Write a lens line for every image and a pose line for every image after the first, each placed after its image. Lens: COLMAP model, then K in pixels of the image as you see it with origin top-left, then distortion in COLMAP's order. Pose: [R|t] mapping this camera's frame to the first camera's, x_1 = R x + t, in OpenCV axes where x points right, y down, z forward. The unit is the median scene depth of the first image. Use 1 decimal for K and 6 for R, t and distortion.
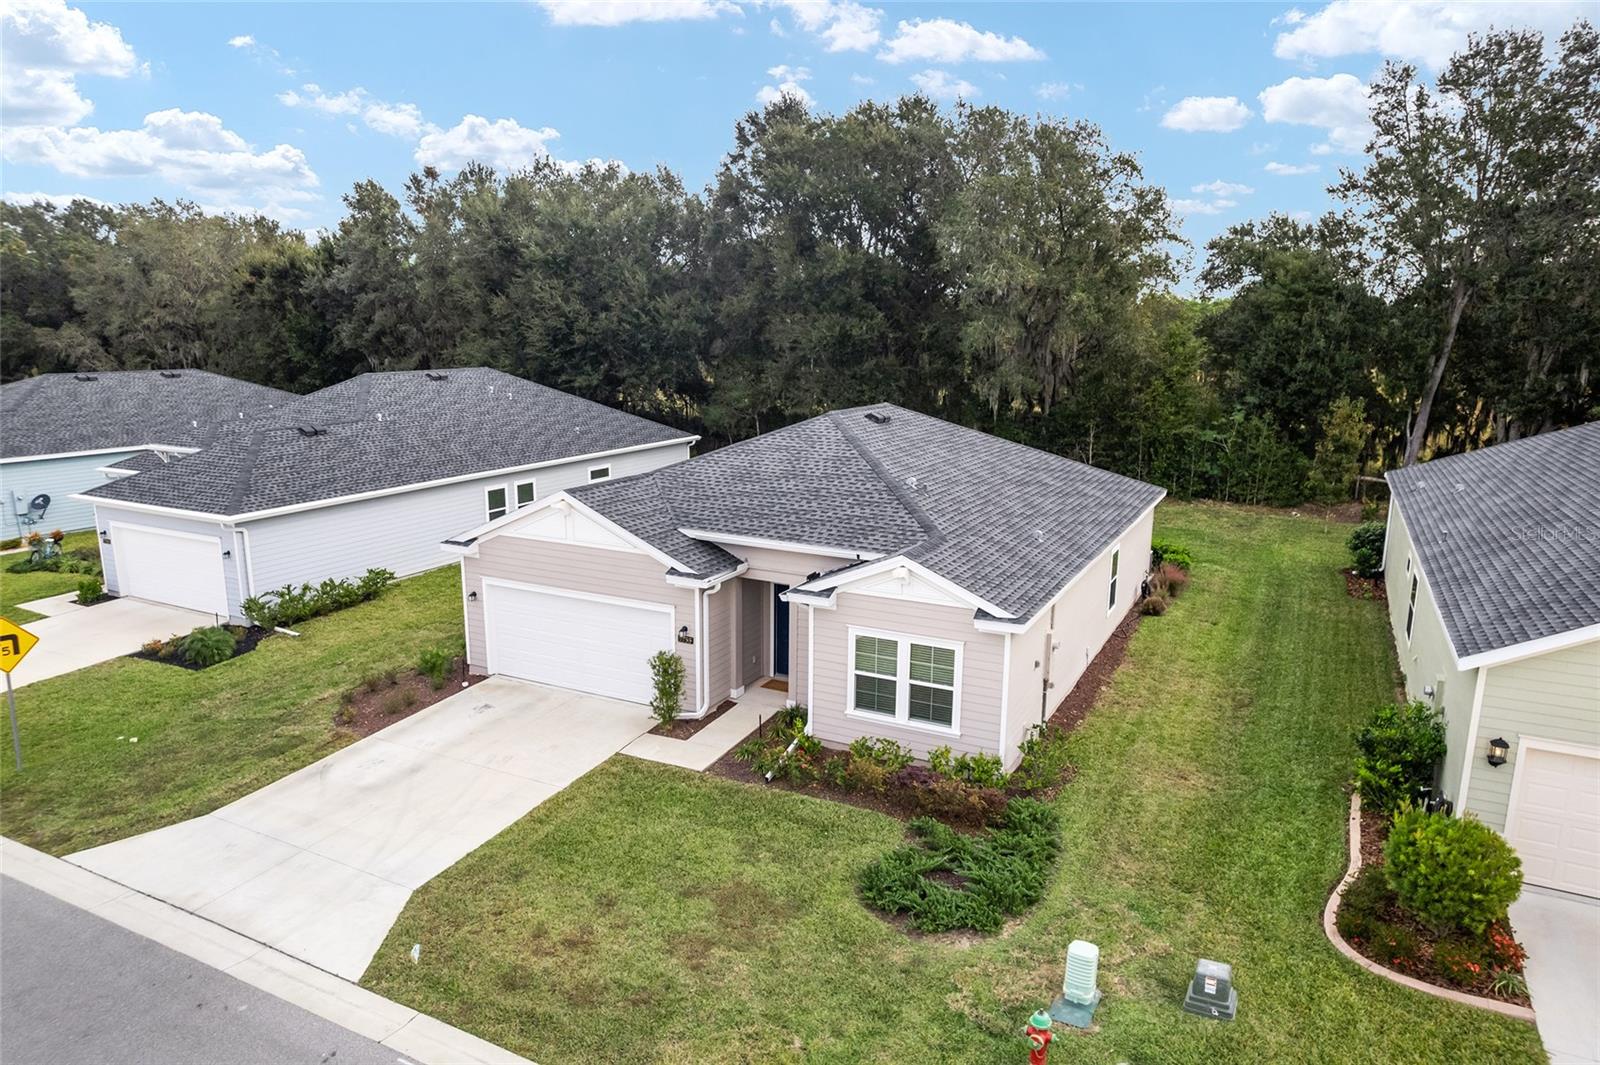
lens RADIAL K [[1028.7, 0, 807.6], [0, 1028.7, 548.8], [0, 0, 1]] dist [-0.087742, 0.073463]
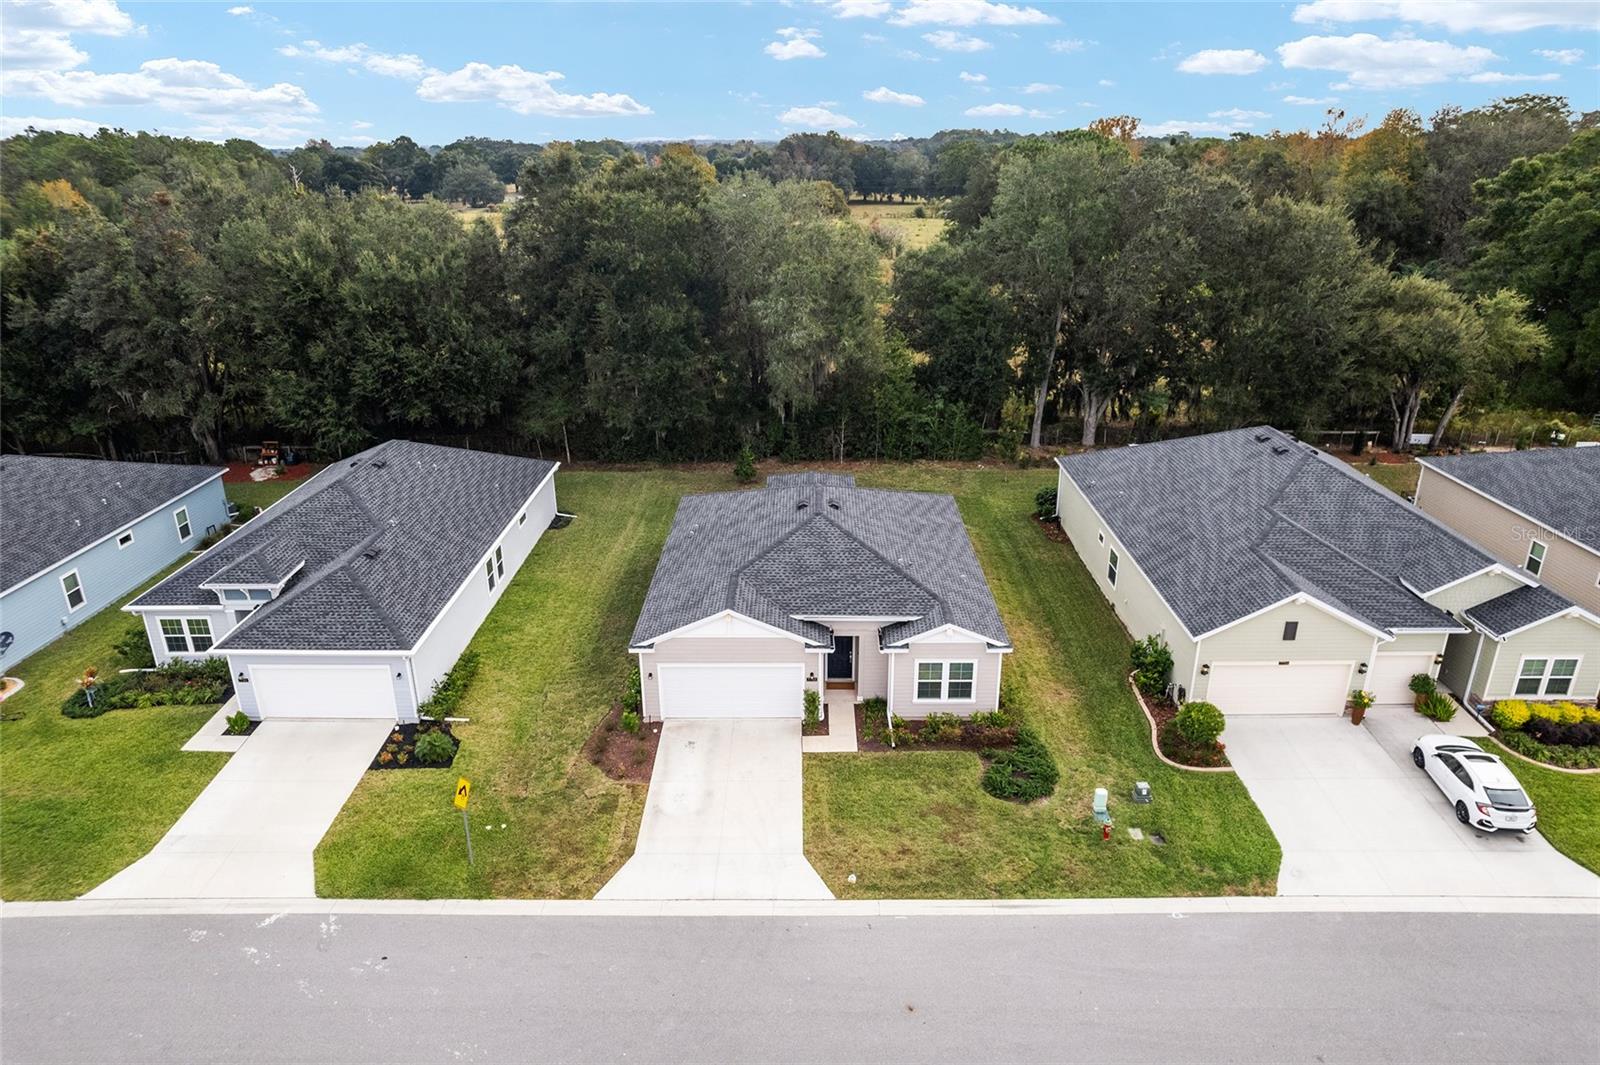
lens RADIAL K [[1028.7, 0, 807.6], [0, 1028.7, 548.8], [0, 0, 1]] dist [-0.087742, 0.073463]
pose [[0.892344, -0.177094, 0.415162, -0.854621], [0.106400, 0.976424, 0.187815, -0.482402], [-0.438636, -0.123423, 0.890149, -0.556159]]
